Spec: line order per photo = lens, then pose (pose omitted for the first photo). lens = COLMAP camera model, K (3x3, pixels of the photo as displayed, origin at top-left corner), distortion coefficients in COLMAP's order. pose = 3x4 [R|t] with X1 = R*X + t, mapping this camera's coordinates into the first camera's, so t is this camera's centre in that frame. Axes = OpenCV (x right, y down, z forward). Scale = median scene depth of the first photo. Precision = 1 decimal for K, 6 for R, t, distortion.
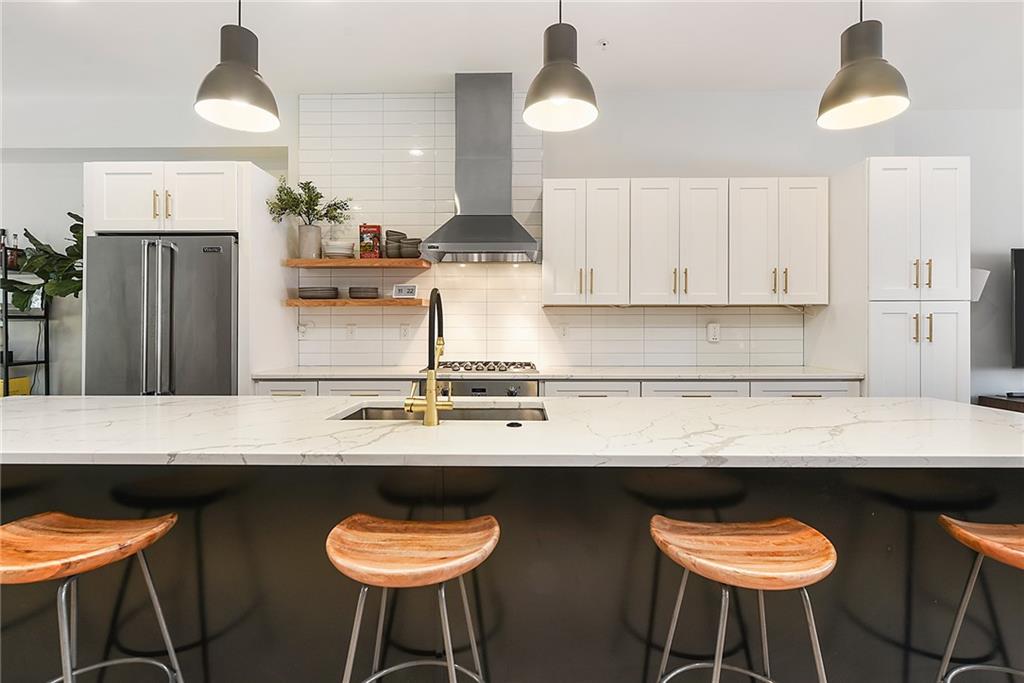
lens RADIAL K [[463.3, 0, 519.1], [0, 463.3, 332.1], [0, 0, 1]] dist [0.001234, 0.000188]
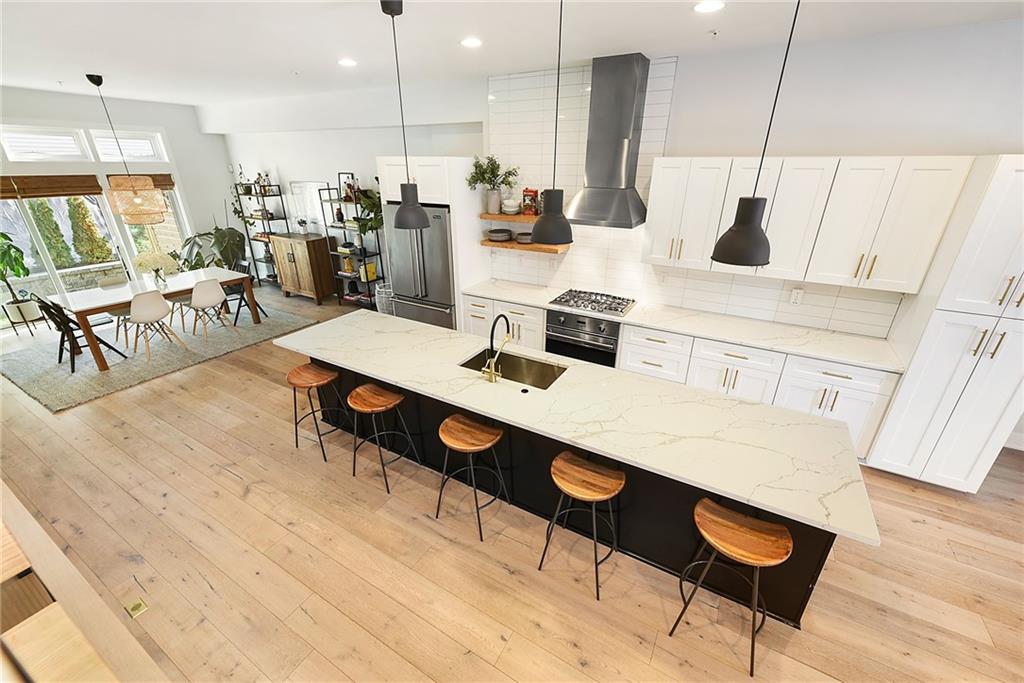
lens RADIAL K [[405.7, 0, 528.4], [0, 405.7, 343.0], [0, 0, 1]] dist [0.000817, 0.000167]
pose [[0.880711, 0.192440, -0.432799, 0.304078], [-0.010201, 0.921239, 0.388863, -0.287258], [0.473544, -0.338061, 0.813308, -0.165846]]
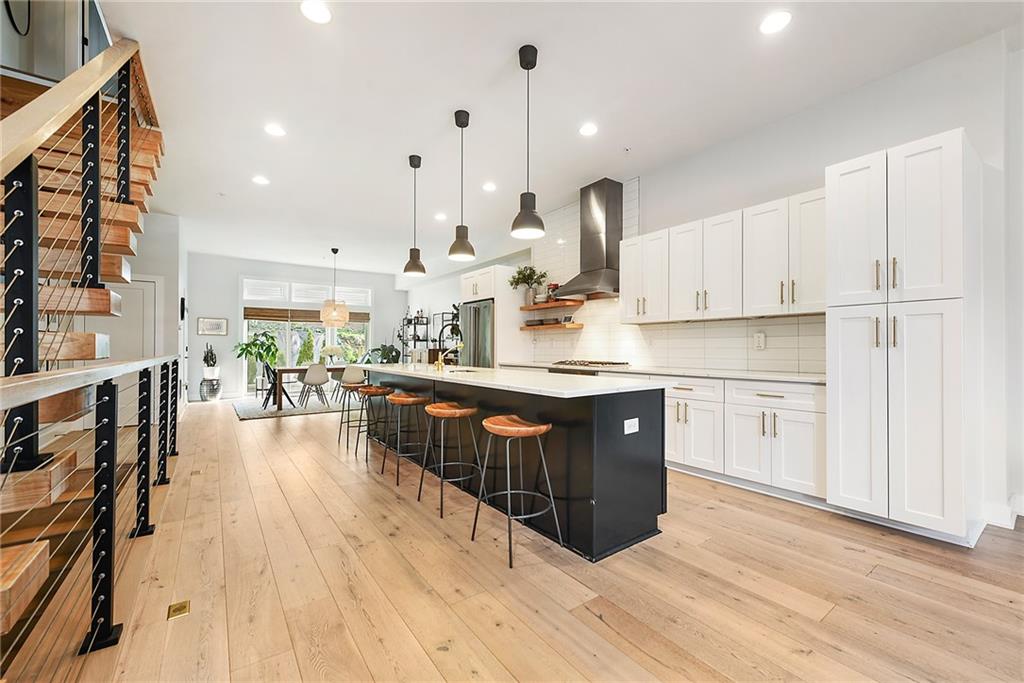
lens RADIAL K [[405.7, 0, 528.4], [0, 405.7, 343.0], [0, 0, 1]] dist [0.000817, 0.000167]
pose [[0.628846, -0.009057, -0.777477, 0.879622], [0.002515, 0.999951, -0.009614, 0.016306], [0.777526, 0.004090, 0.628838, -0.077242]]
